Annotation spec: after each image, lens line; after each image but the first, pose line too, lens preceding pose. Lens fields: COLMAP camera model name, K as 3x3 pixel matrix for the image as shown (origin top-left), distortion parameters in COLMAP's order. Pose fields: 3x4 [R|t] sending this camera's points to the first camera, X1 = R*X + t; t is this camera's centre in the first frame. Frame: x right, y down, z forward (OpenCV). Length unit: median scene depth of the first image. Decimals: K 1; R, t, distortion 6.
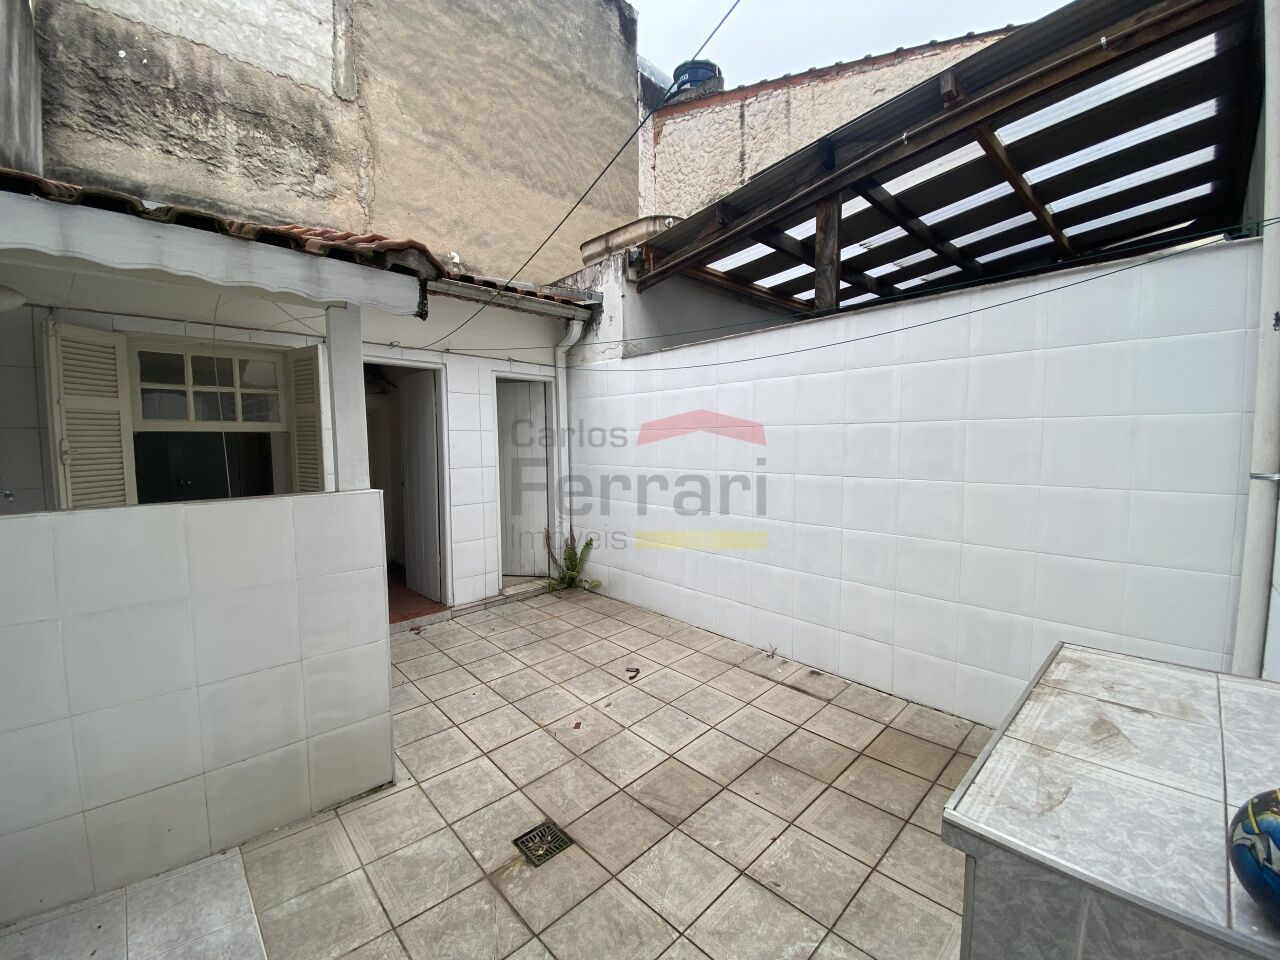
lens RADIAL K [[519.7, 0, 639.0], [0, 519.7, 477.6], [0, 0, 1]] dist [0.023536, -0.019389]
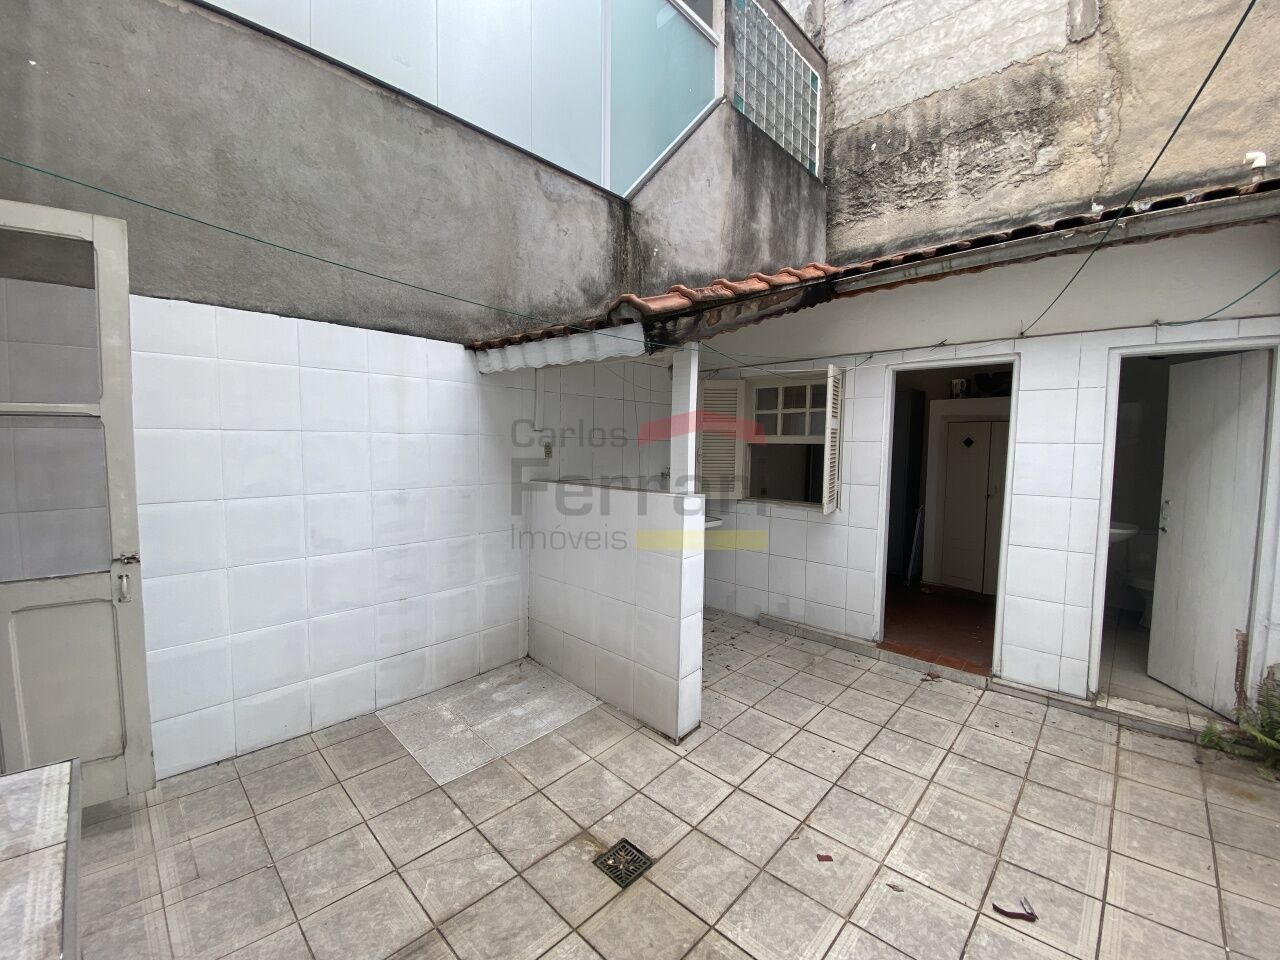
lens RADIAL K [[519.7, 0, 639.0], [0, 519.7, 477.6], [0, 0, 1]] dist [0.023536, -0.019389]
pose [[0.054829, 0.079398, -0.995334, 0.354284], [-0.086428, 0.993469, 0.074489, -0.051846], [0.994748, 0.081941, 0.061333, 0.425723]]
